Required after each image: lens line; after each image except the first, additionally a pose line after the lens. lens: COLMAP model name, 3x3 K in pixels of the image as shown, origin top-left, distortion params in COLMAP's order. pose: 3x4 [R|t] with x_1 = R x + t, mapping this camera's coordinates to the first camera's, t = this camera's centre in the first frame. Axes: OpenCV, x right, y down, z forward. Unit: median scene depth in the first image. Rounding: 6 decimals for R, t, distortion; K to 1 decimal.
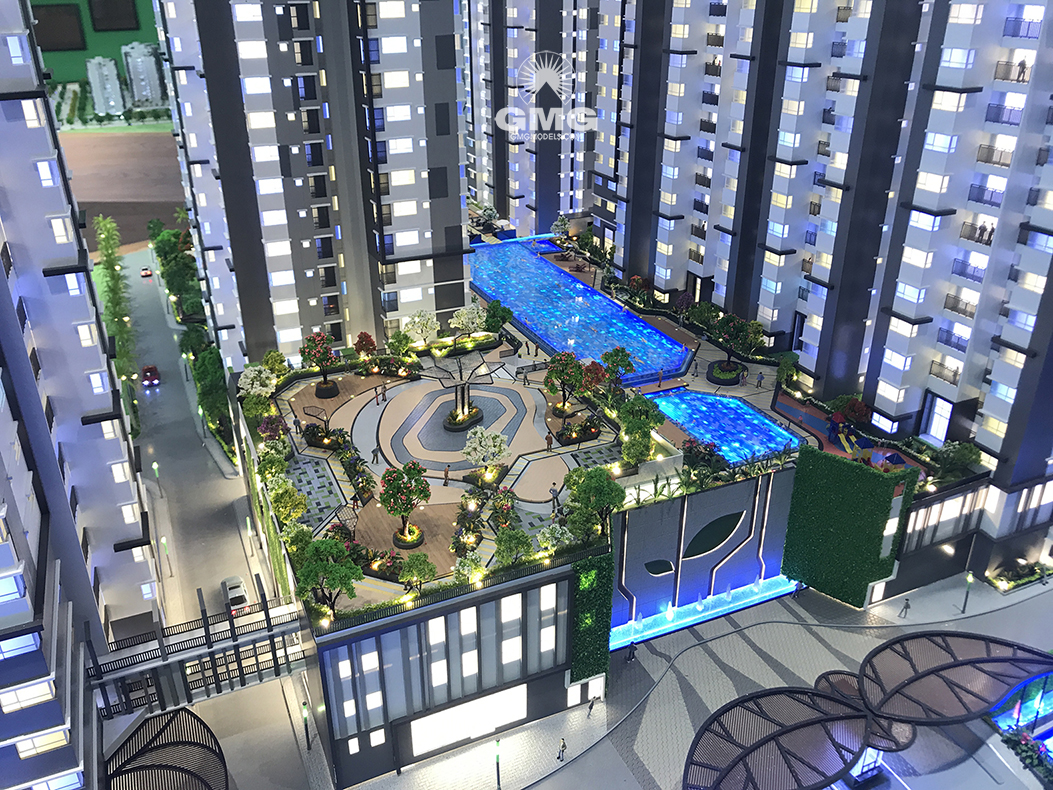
lens RADIAL K [[868.8, 0, 505.2], [0, 868.8, 380.0], [0, 0, 1]] dist [0.035199, -0.040855]
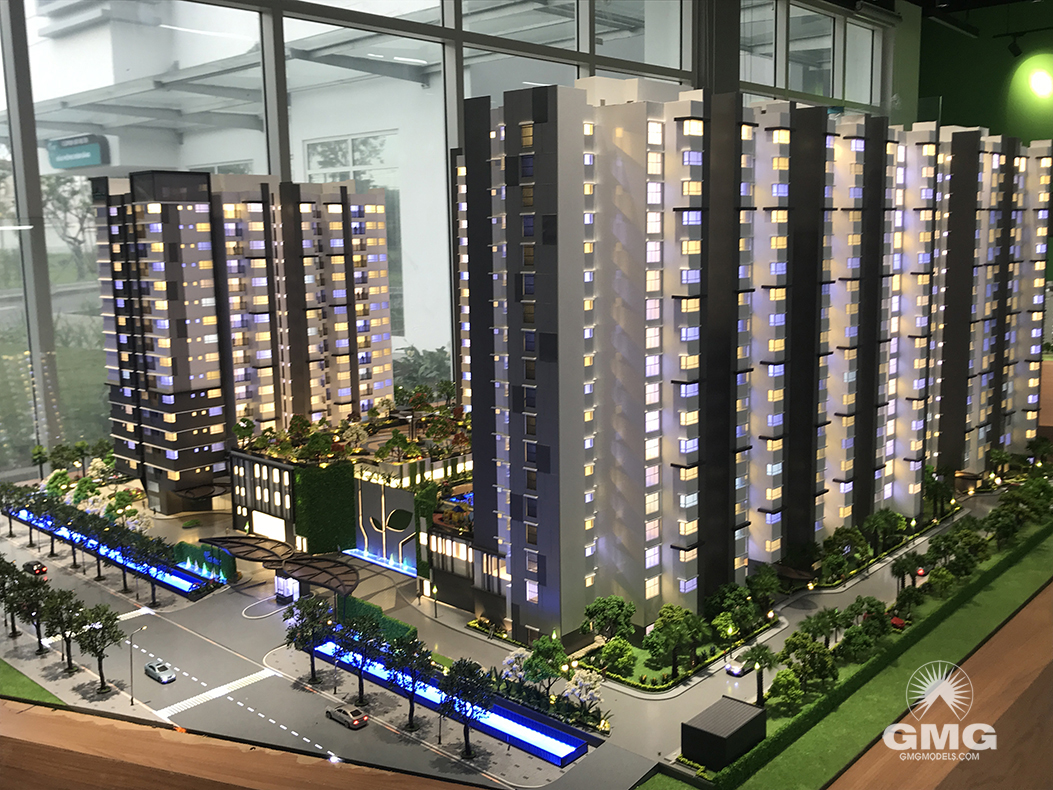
lens RADIAL K [[1010.4, 0, 526.5], [0, 1010.4, 395.0], [0, 0, 1]] dist [0.005039, 0.002661]
pose [[0.410868, 0.152426, -0.898862, 1.840933], [-0.392025, 0.919661, -0.023240, -0.092578], [0.823106, 0.361925, 0.437614, 0.202812]]
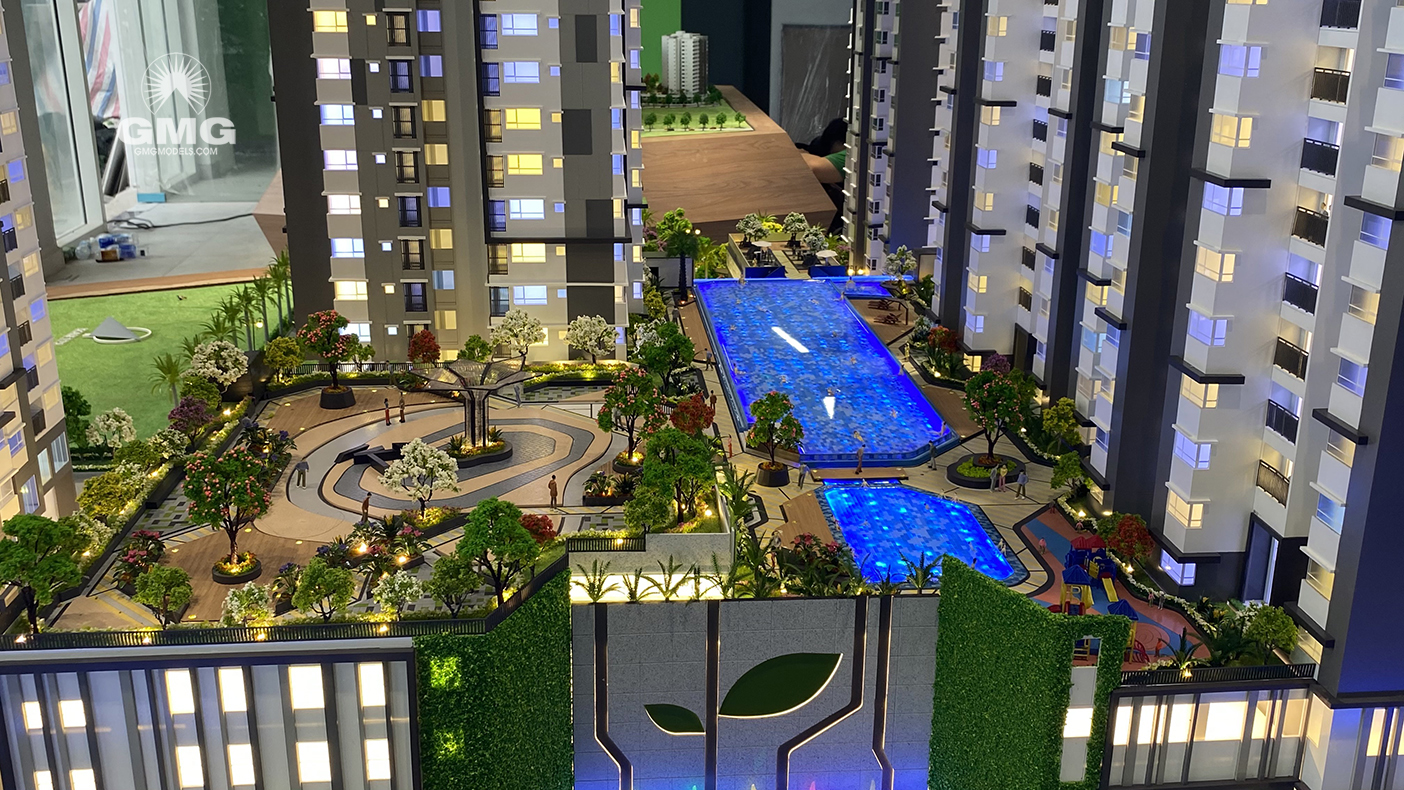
lens RADIAL K [[1314.8, 0, 702.0], [0, 1314.8, 395.0], [0, 0, 1]] dist [0.098793, -0.288004]
pose [[0.947143, 0.115402, -0.299336, 0.376274], [-0.154344, 0.981895, -0.109820, 0.078946], [0.281243, 0.150216, 0.947807, 0.091220]]
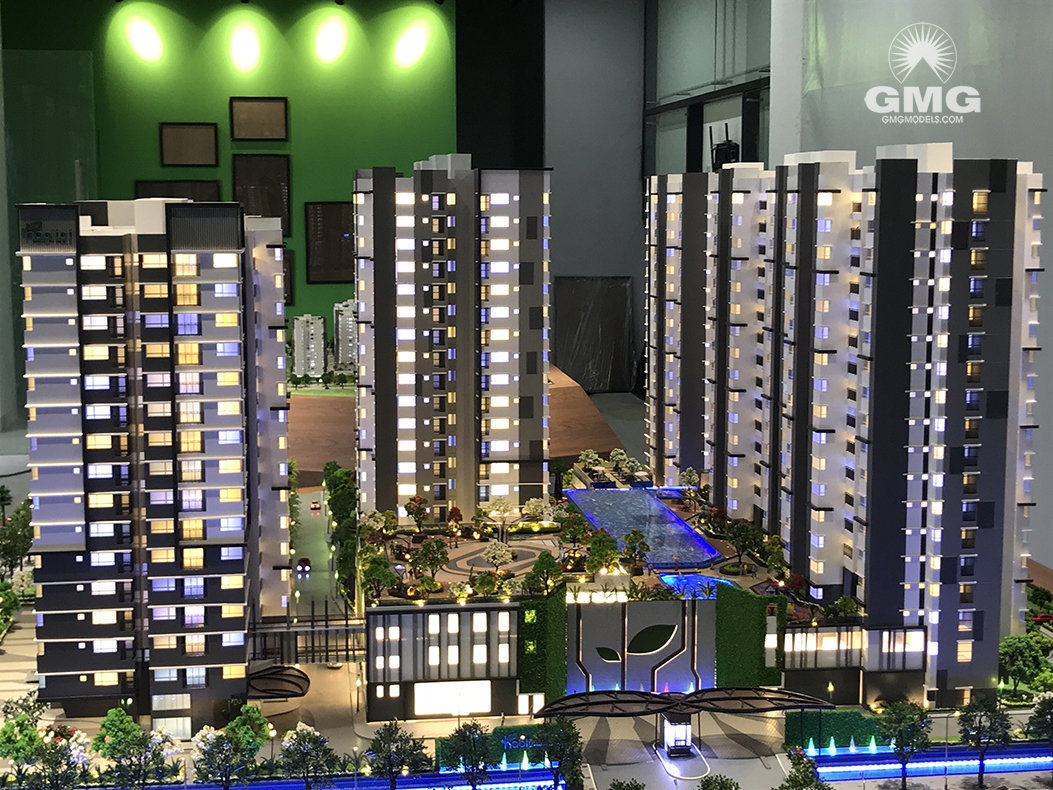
lens RADIAL K [[1548.0, 0, 494.8], [0, 1548.0, 371.3], [0, 0, 1]] dist [0.432313, -3.223196]
pose [[0.957764, 0.044409, -0.284104, 0.607787], [-0.133370, 0.943911, -0.302068, 0.495574], [0.254754, 0.327201, 0.909967, -1.333769]]
